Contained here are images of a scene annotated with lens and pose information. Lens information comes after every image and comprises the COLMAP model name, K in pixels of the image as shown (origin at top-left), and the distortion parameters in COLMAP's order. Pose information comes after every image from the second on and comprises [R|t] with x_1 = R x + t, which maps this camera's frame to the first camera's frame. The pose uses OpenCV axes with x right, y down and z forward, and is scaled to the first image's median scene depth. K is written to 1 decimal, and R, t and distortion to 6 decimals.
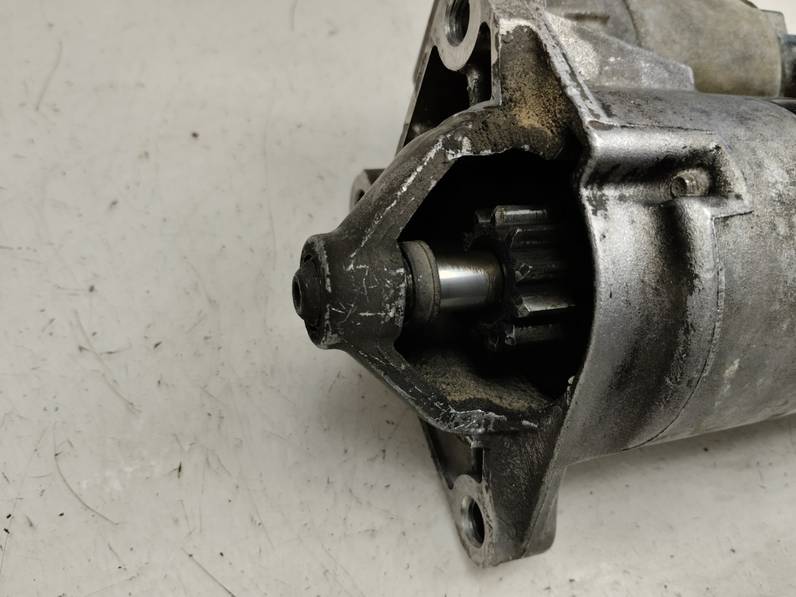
lens RADIAL K [[717.1, 0, 380.8], [0, 717.1, 306.7], [0, 0, 1]] dist [-0.002200, -0.006703]
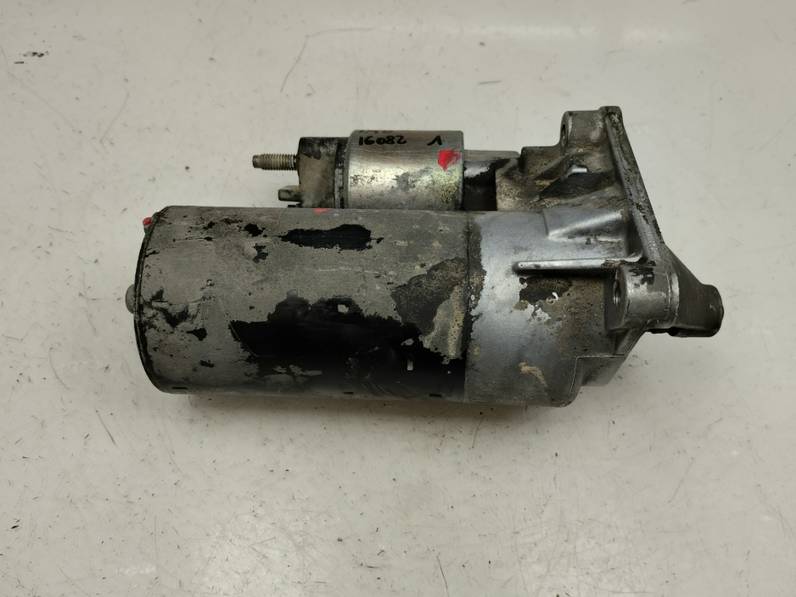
lens RADIAL K [[730.8, 0, 398.0], [0, 730.8, 298.5], [0, 0, 1]] dist [0.084125, -0.172776]
pose [[0.950574, 0.170248, -0.259664, 1.093298], [-0.146126, 0.983168, 0.109676, -0.331645], [0.273965, -0.066311, 0.959451, -0.771260]]
